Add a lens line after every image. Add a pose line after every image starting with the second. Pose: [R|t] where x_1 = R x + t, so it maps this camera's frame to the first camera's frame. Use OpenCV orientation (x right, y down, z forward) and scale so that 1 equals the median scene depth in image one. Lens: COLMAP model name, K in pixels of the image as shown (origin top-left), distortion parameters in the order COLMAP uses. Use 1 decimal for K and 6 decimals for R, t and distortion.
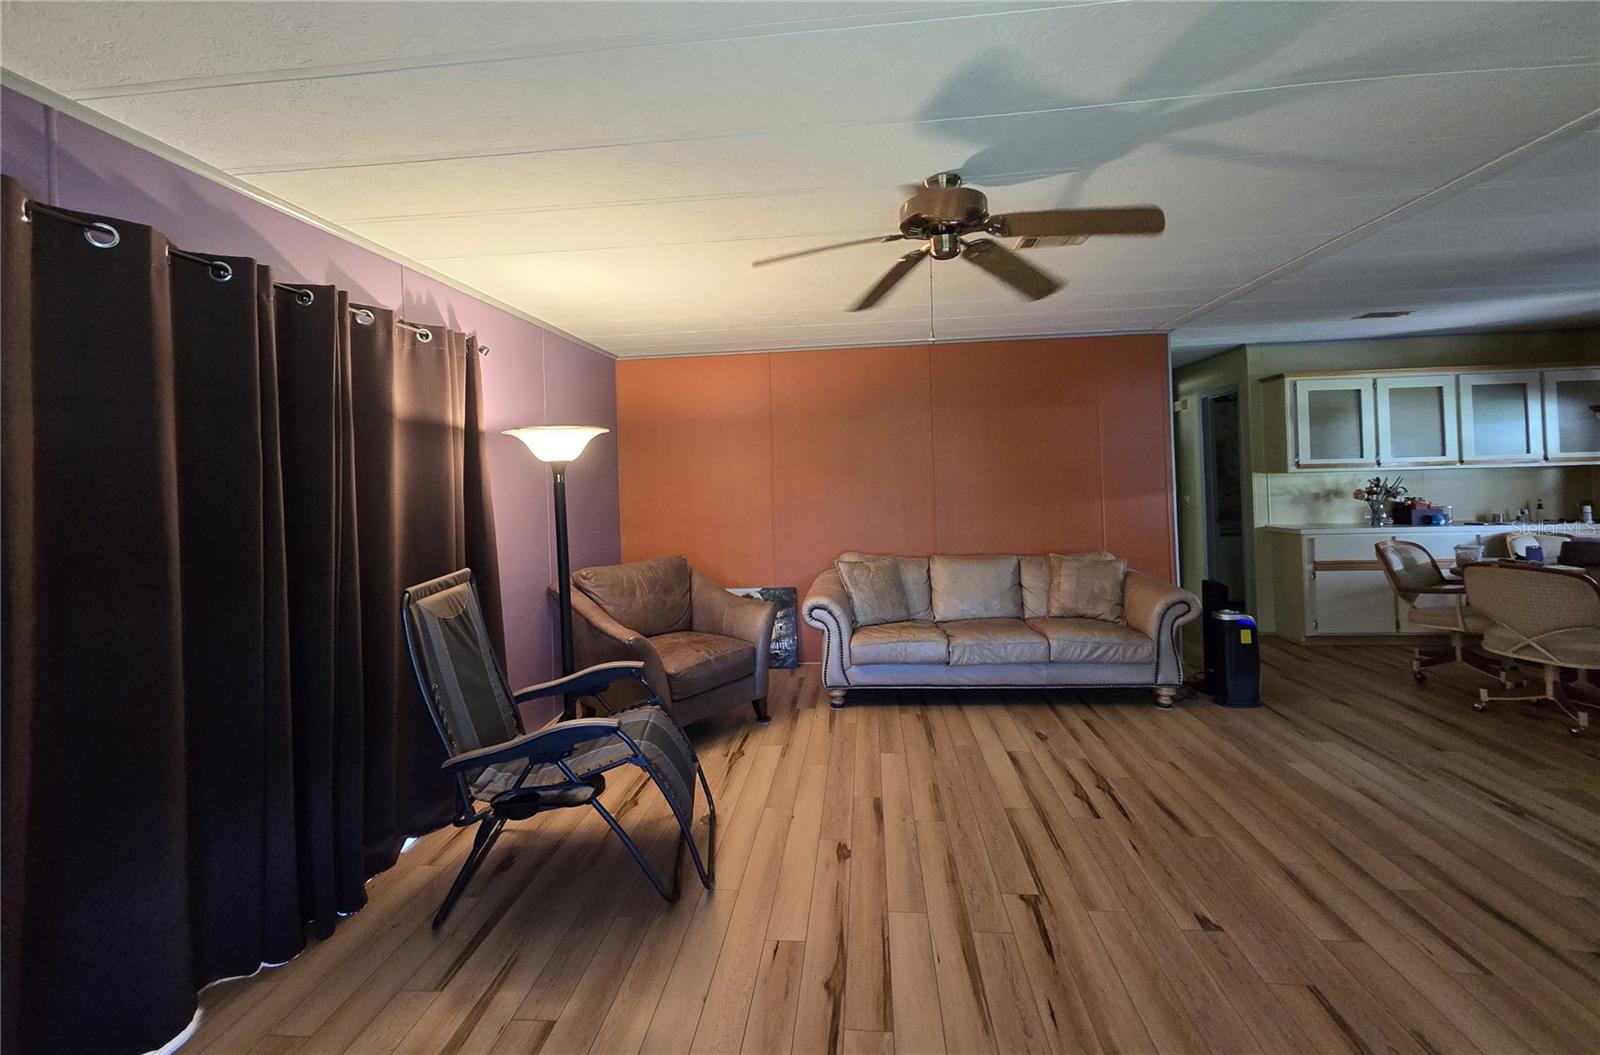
lens RADIAL K [[657.9, 0, 797.6], [0, 657.9, 466.6], [0, 0, 1]] dist [0.000726, 0.000191]
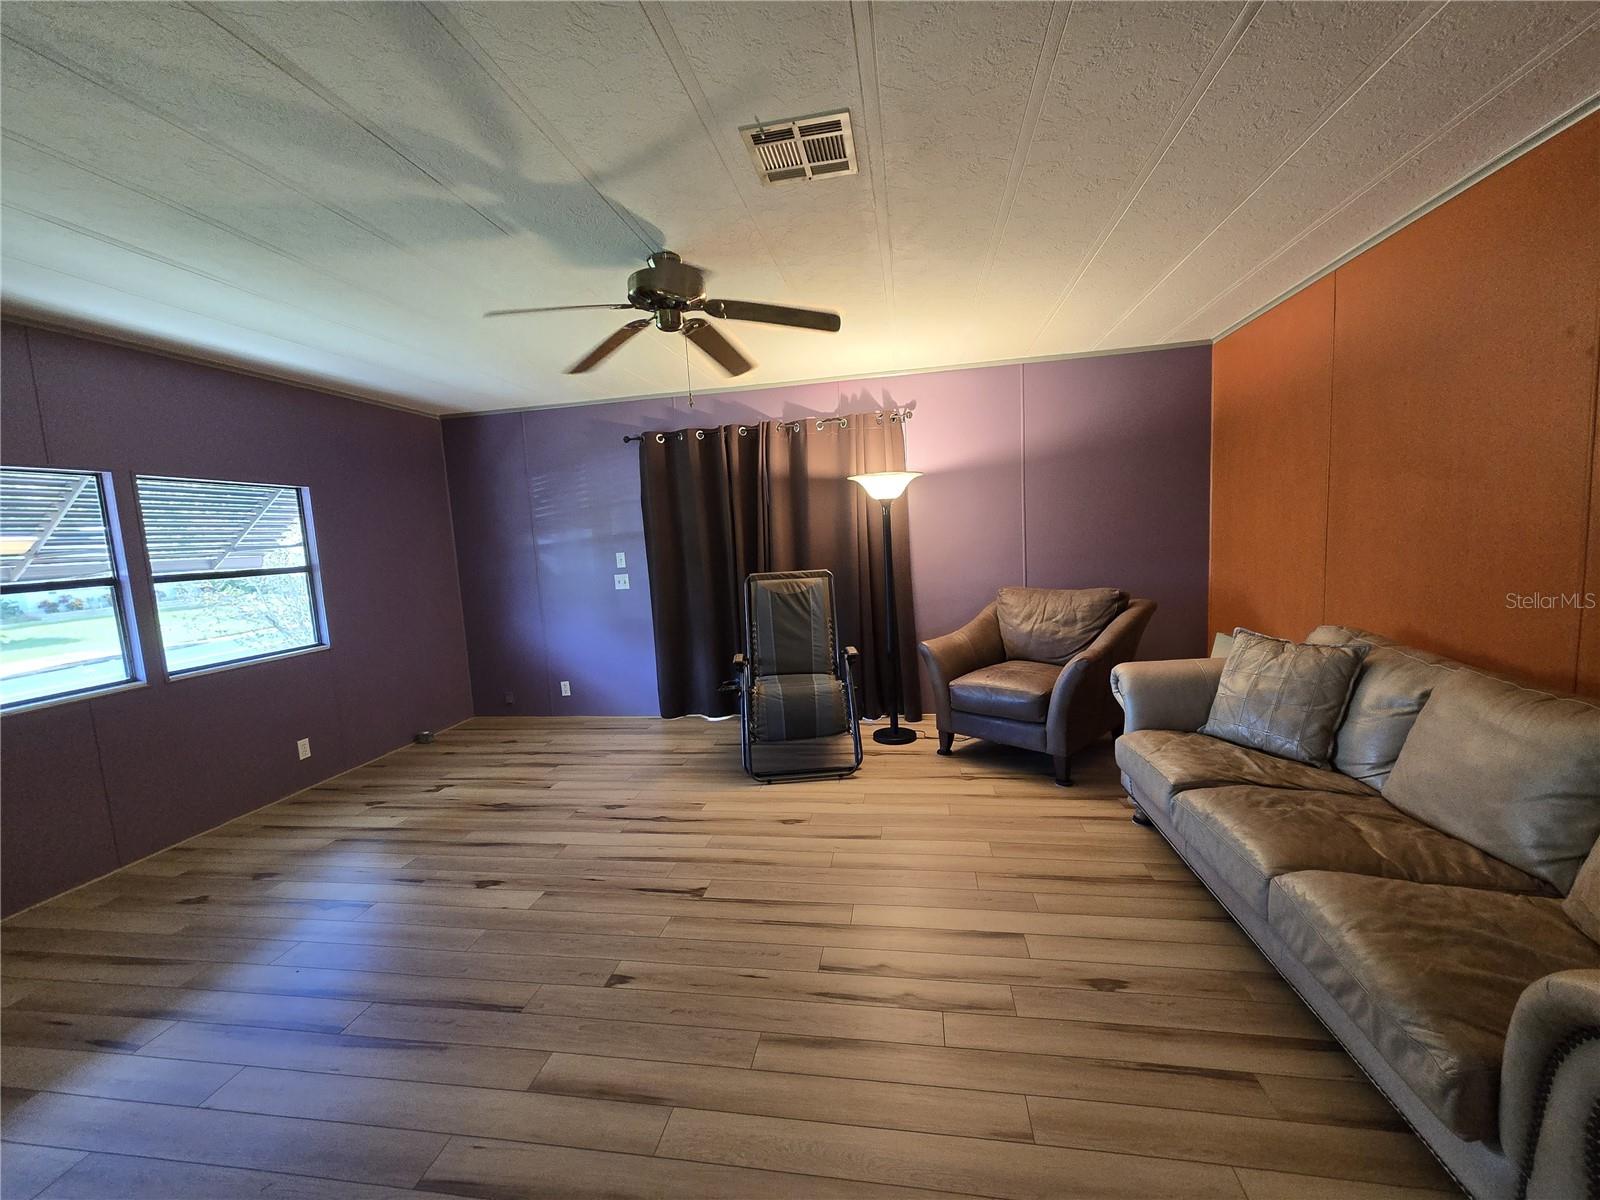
lens RADIAL K [[656.0, 0, 798.6], [0, 656.0, 603.3], [0, 0, 1]] dist [0.000443, 0.002182]
pose [[-0.069809, 0.142427, -0.987341, 1.048648], [0.073920, 0.987773, 0.137262, 0.005691], [0.994818, -0.063402, -0.079484, 0.964847]]
